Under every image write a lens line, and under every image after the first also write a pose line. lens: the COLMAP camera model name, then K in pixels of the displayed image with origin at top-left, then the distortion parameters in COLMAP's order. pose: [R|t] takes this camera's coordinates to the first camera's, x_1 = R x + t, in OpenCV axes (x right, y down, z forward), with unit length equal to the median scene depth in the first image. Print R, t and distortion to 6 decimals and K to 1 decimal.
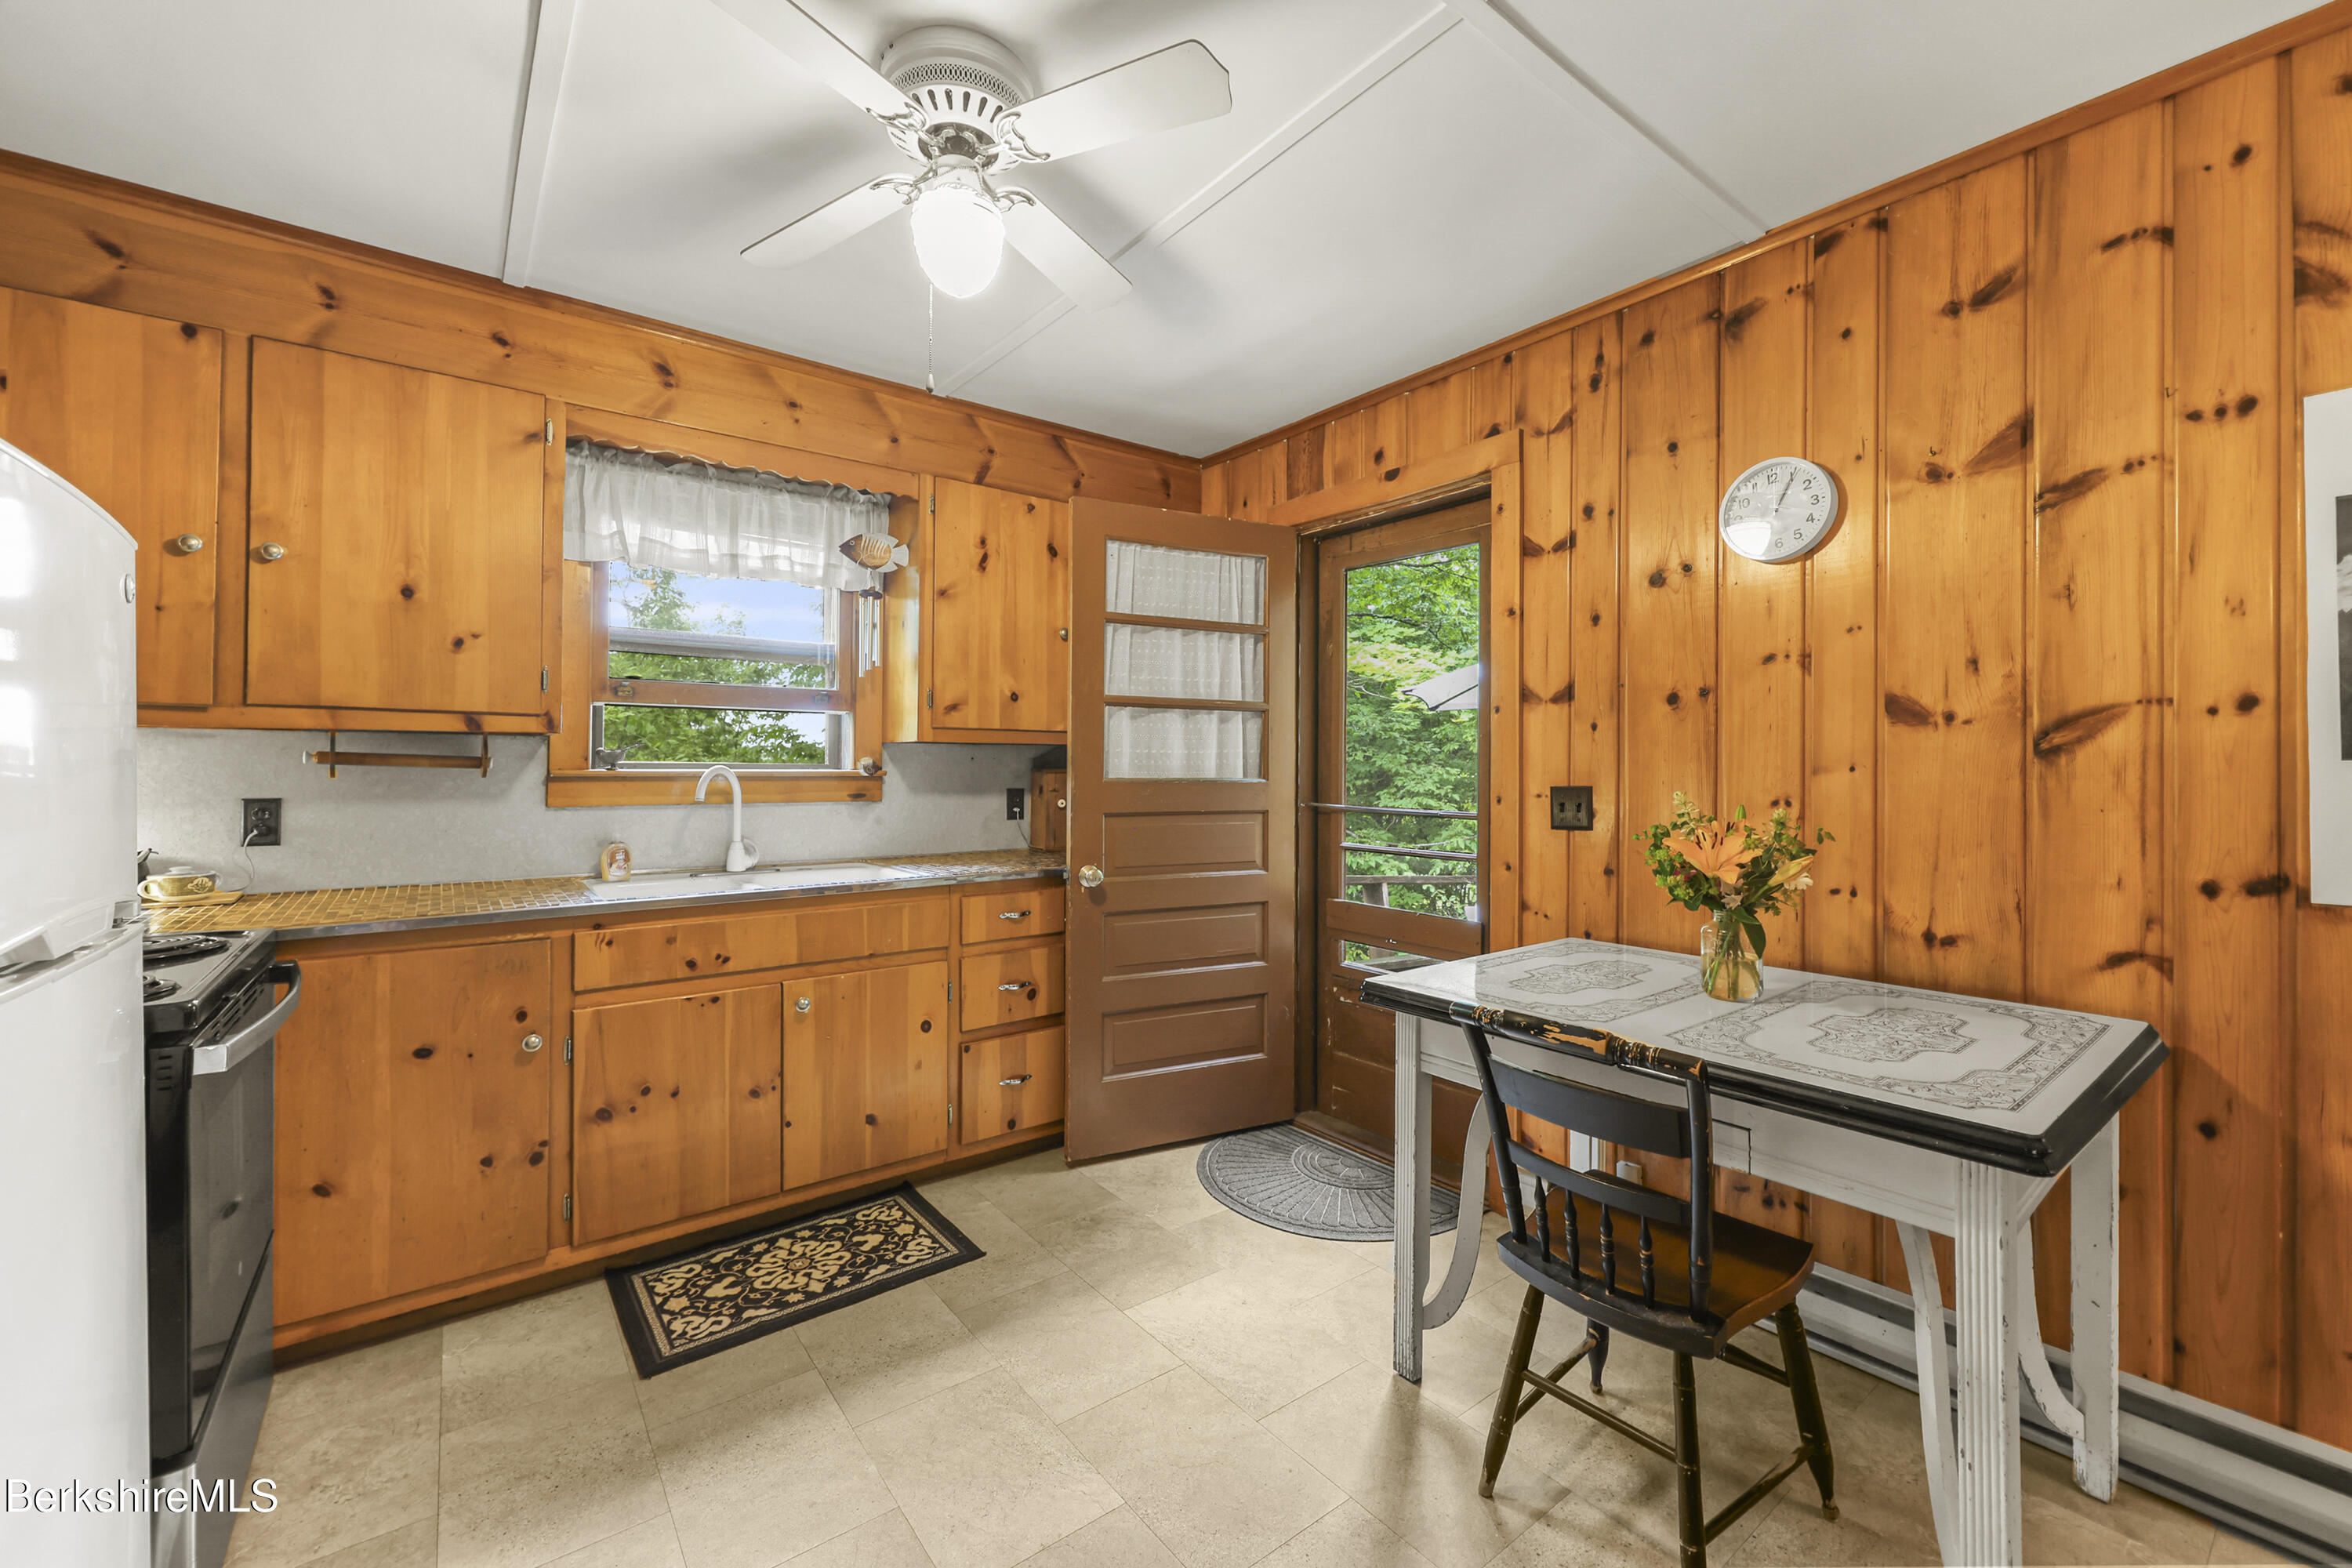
lens RADIAL K [[945.2, 0, 1175.2], [0, 945.2, 764.0], [0, 0, 1]] dist [0.000105, -0.000203]
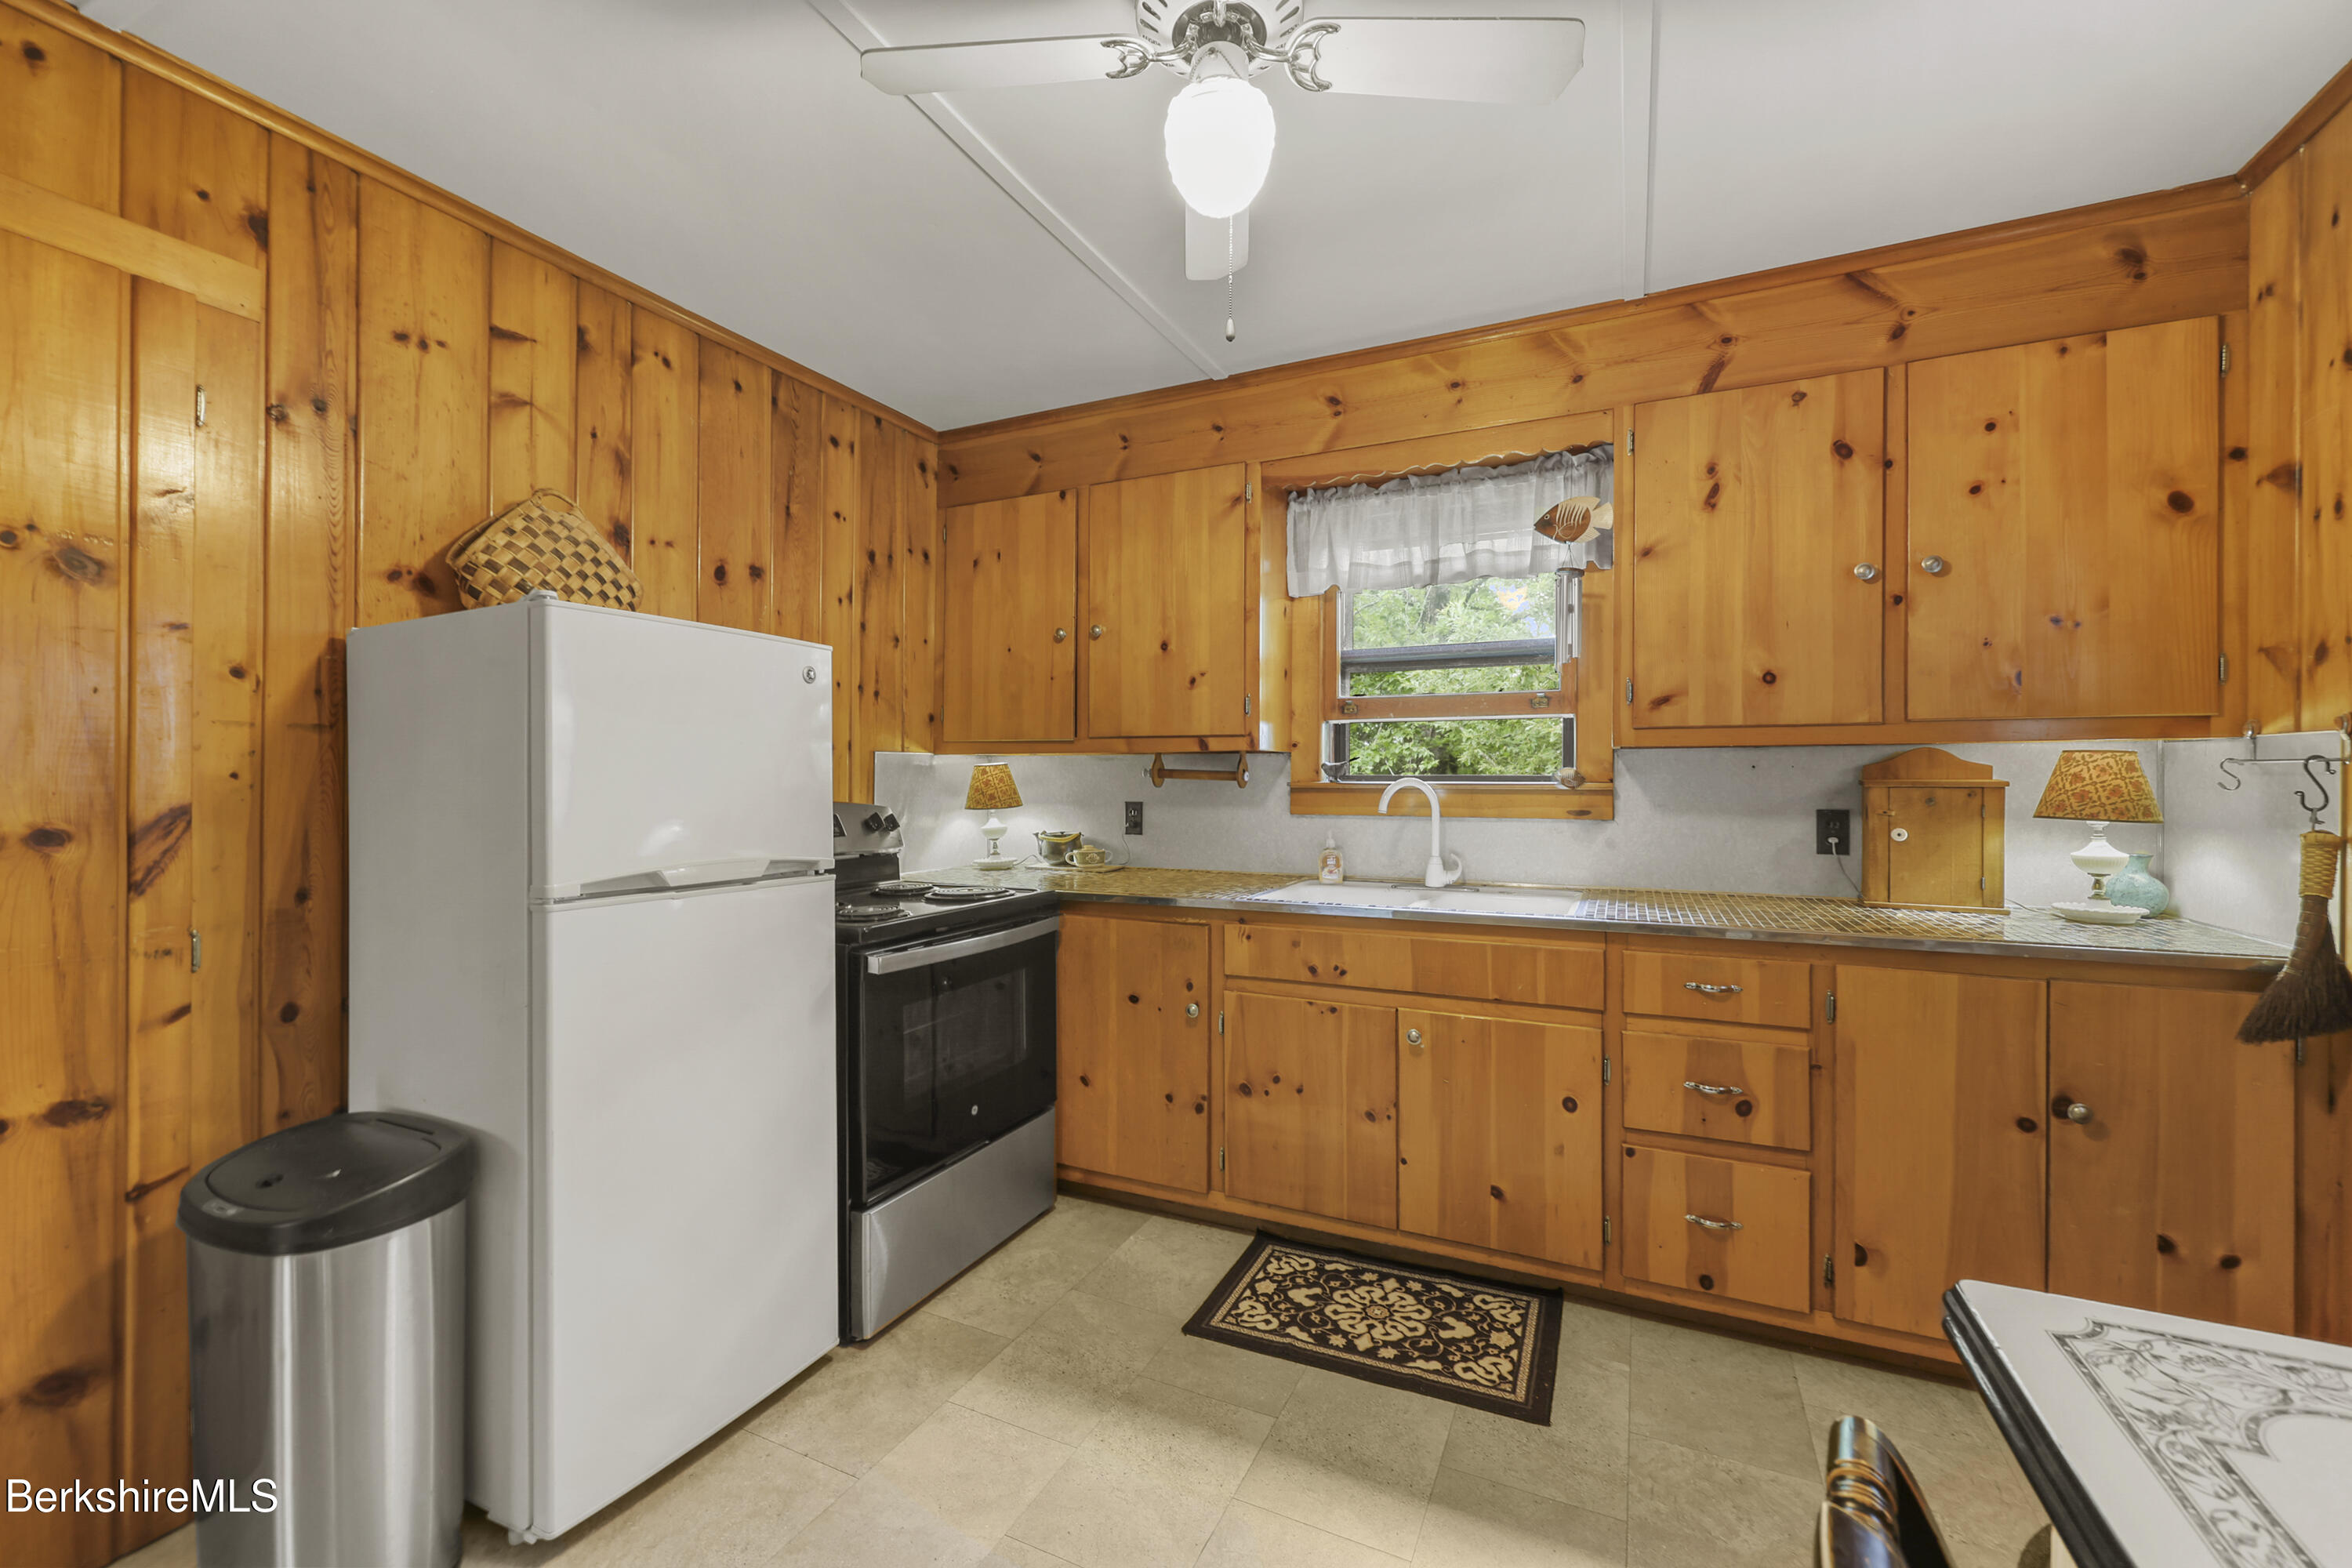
lens RADIAL K [[945.2, 0, 1179.8], [0, 945.2, 779.7], [0, 0, 1]] dist [0.000105, -0.000203]
pose [[0.455900, -0.002265, -0.890028, 0.332187], [0.004672, 0.999989, -0.000151, 0.003059], [0.890019, -0.004090, 0.455905, 0.389570]]
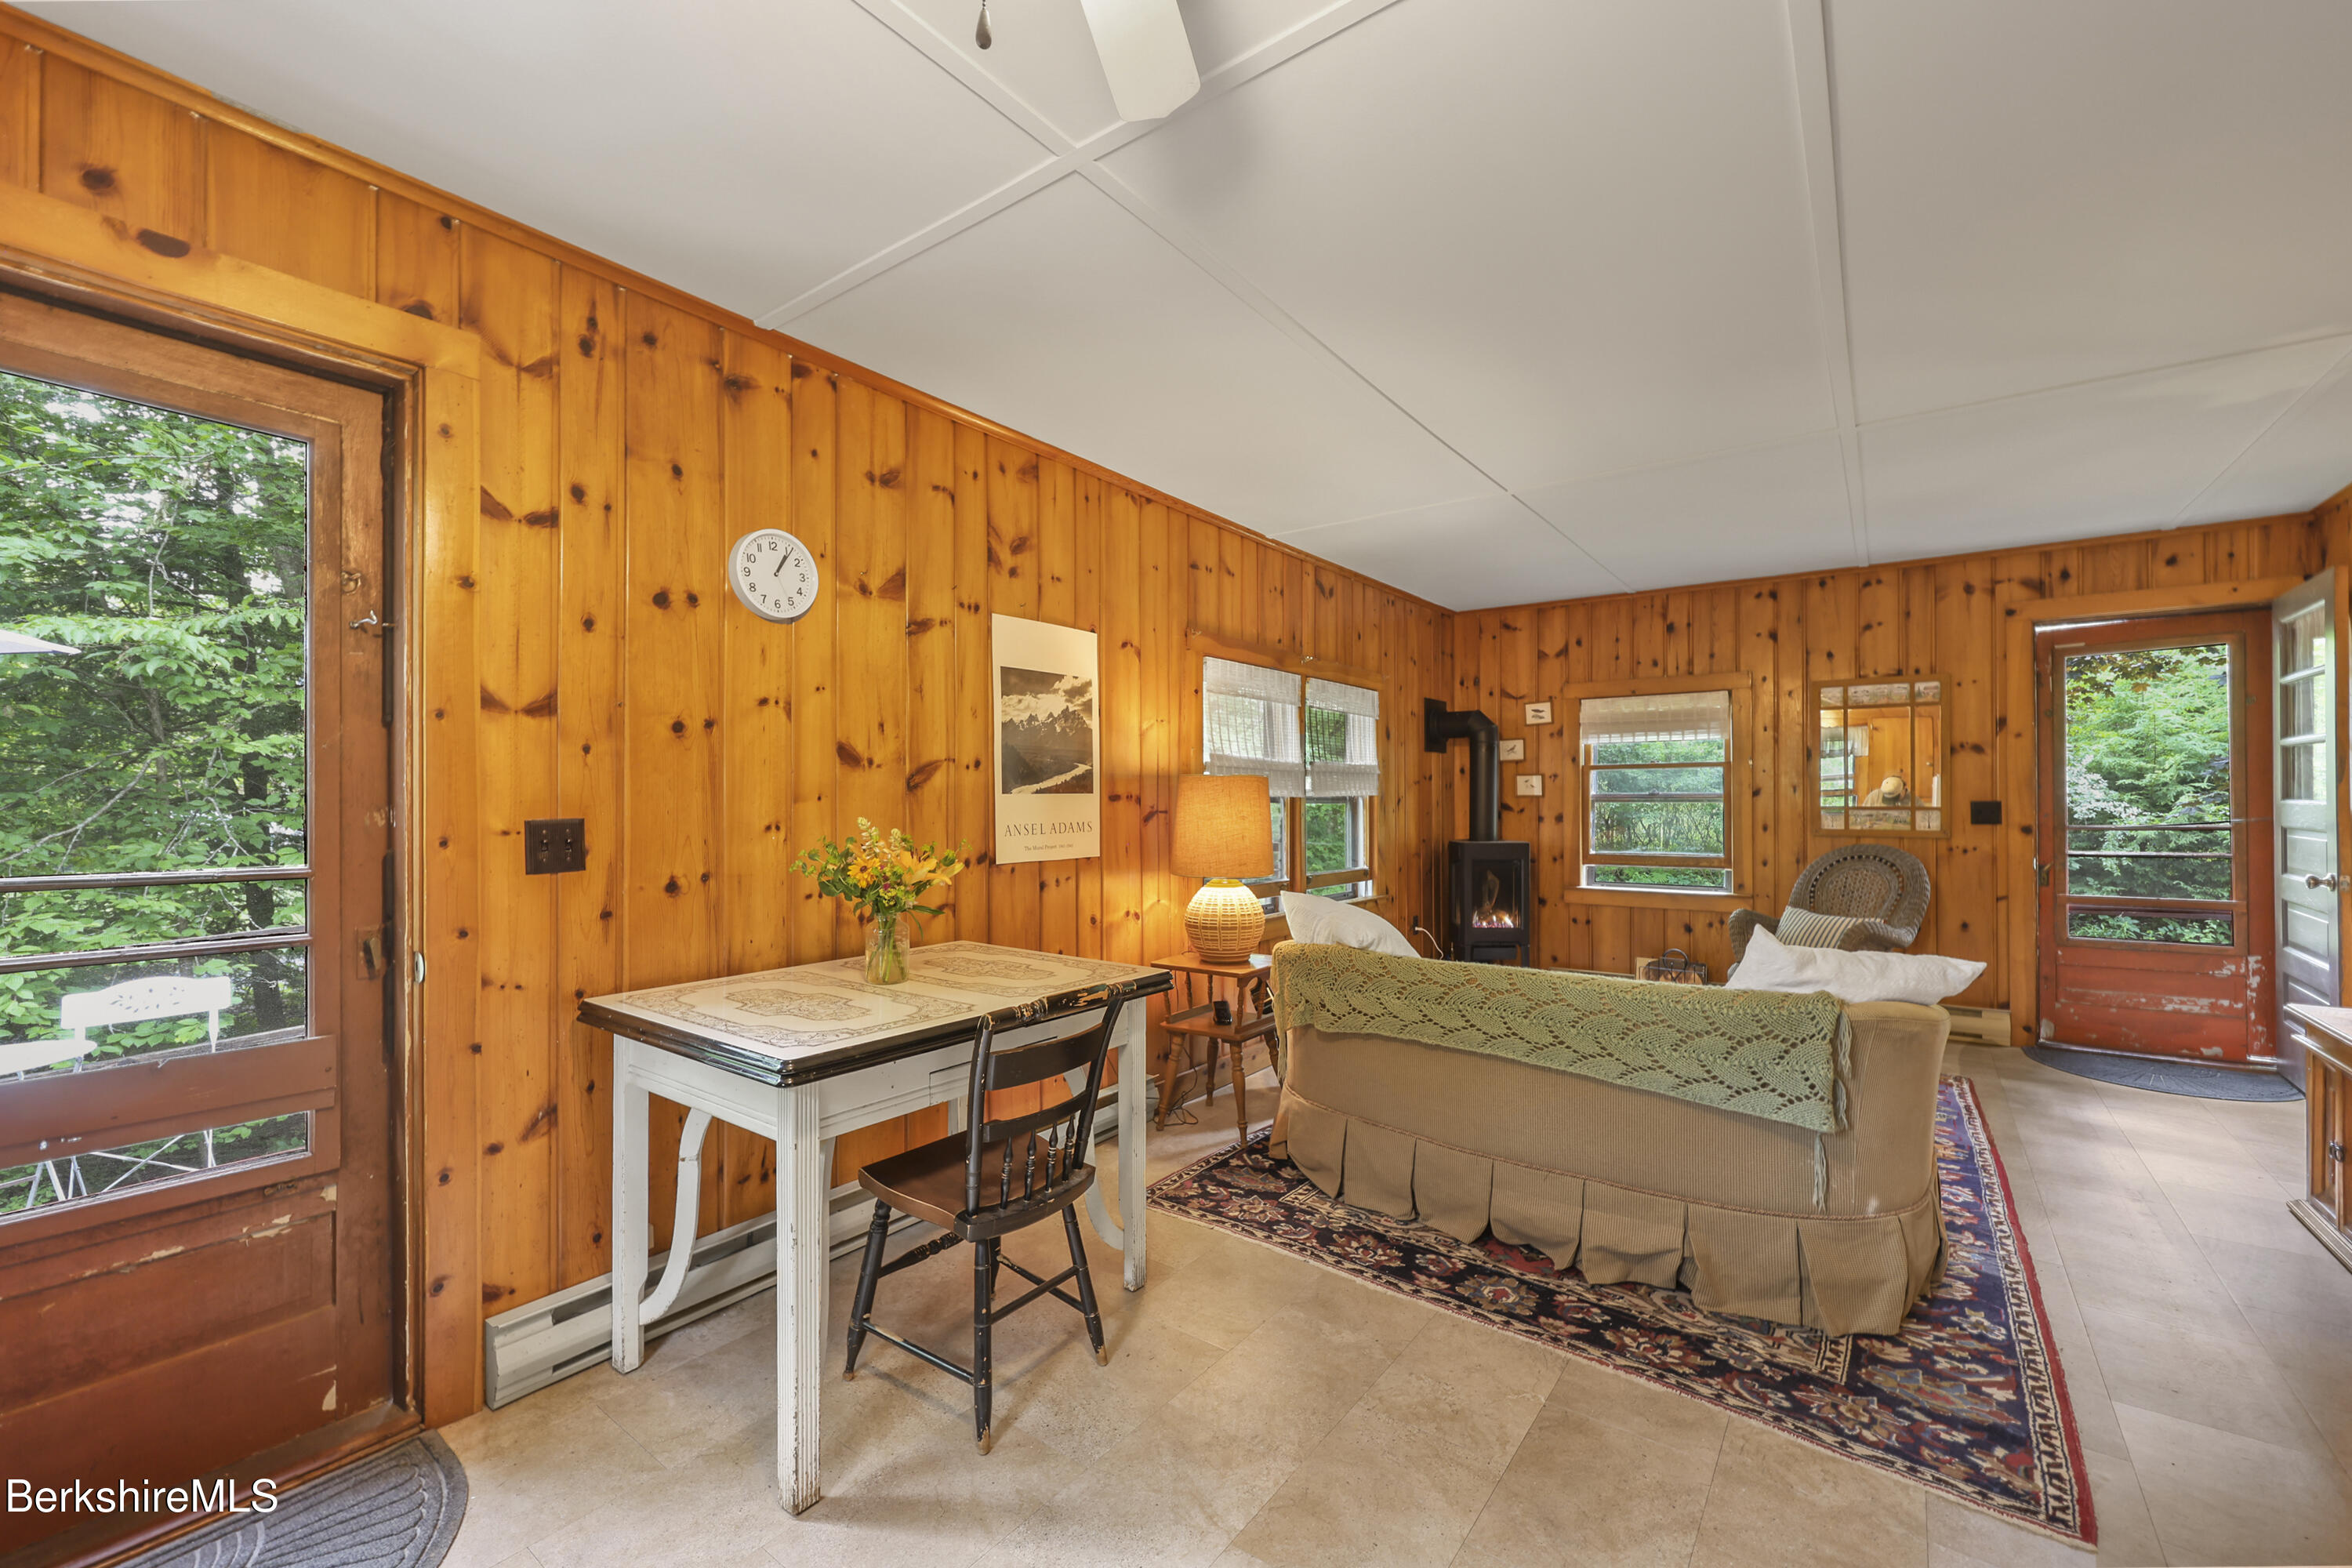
lens RADIAL K [[978.0, 0, 1167.9], [0, 978.0, 796.4], [0, 0, 1]] dist [0.000428, 0.000858]
pose [[-0.274887, 0.002260, 0.961474, -0.557139], [-0.004482, 0.999983, -0.003632, 0.004252], [-0.961466, -0.005308, -0.274873, 0.745878]]
